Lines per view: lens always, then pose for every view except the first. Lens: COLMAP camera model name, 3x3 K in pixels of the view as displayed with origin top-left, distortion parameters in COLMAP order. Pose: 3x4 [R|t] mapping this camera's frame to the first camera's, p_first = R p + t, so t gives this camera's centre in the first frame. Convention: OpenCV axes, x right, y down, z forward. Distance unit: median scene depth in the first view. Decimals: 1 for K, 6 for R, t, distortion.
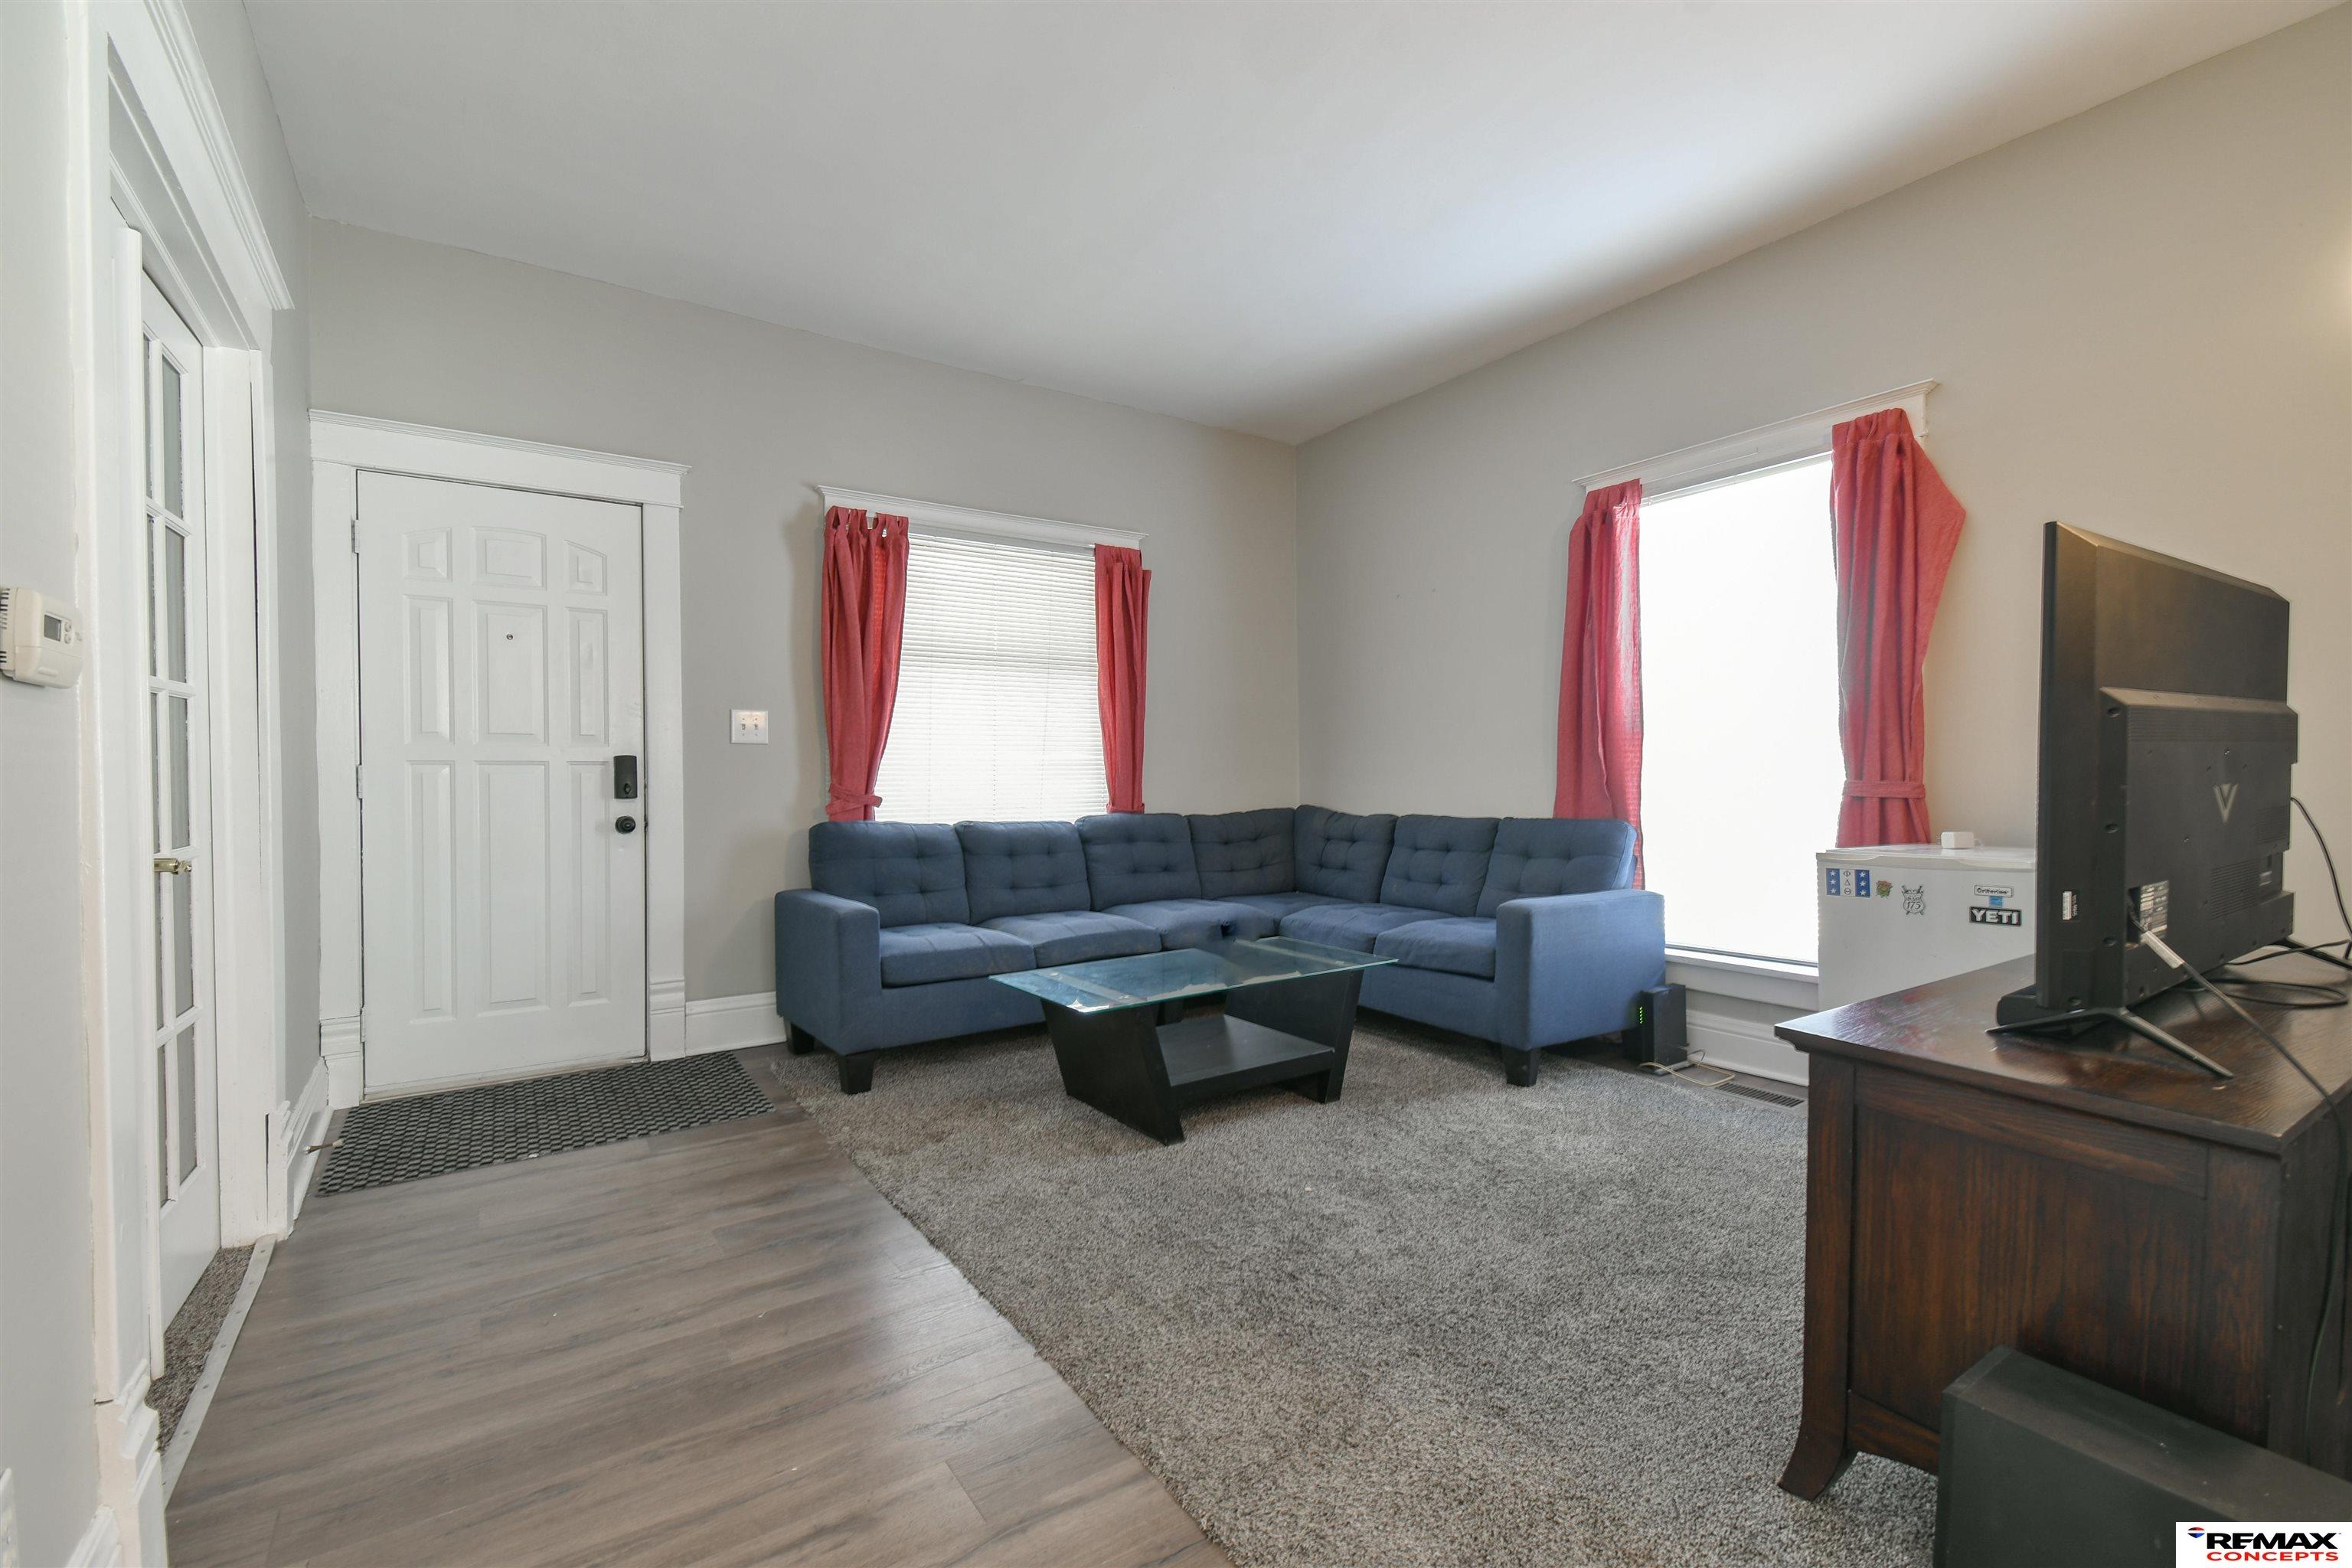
lens RADIAL K [[992.8, 0, 1127.8], [0, 992.8, 780.9], [0, 0, 1]] dist [0.042357, -0.028573]
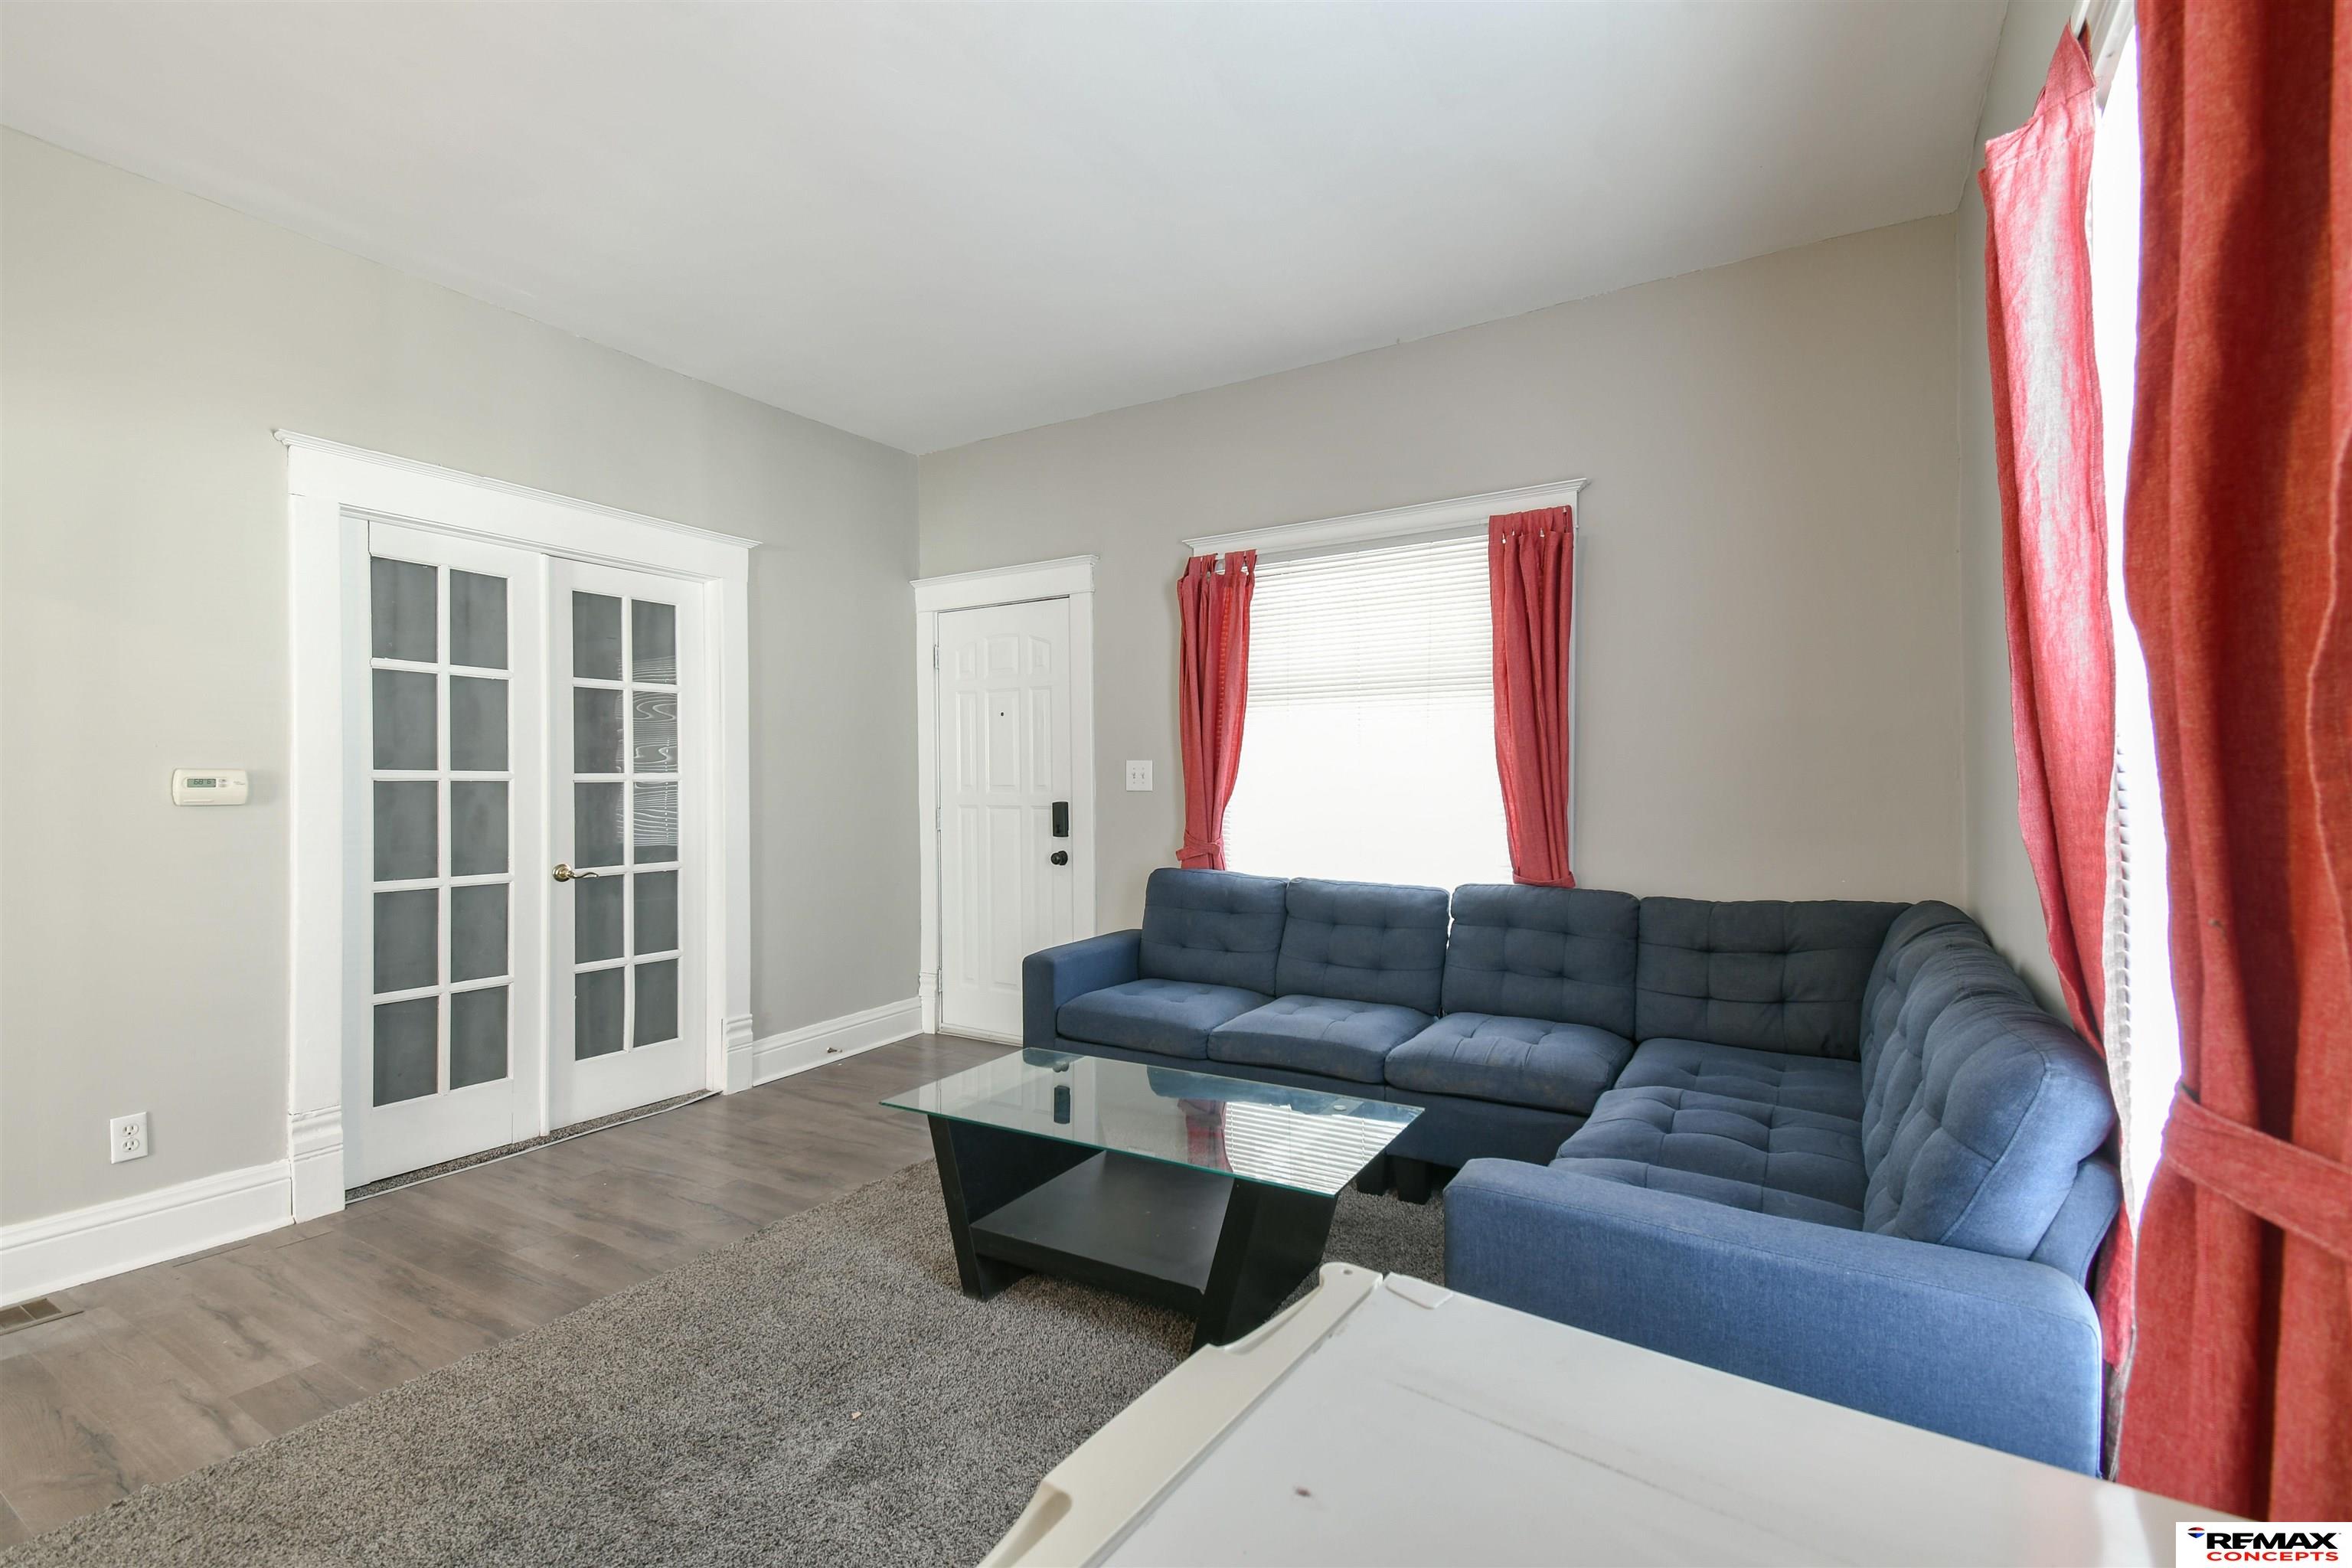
lens RADIAL K [[1017.2, 0, 1260.4], [0, 1017.2, 777.3], [0, 0, 1]] dist [0.046170, -0.020510]
pose [[0.454638, 0.002536, -0.890673, 0.669415], [-0.005648, 0.999984, -0.000035, -0.052104], [0.890659, 0.005046, 0.454645, 0.597781]]
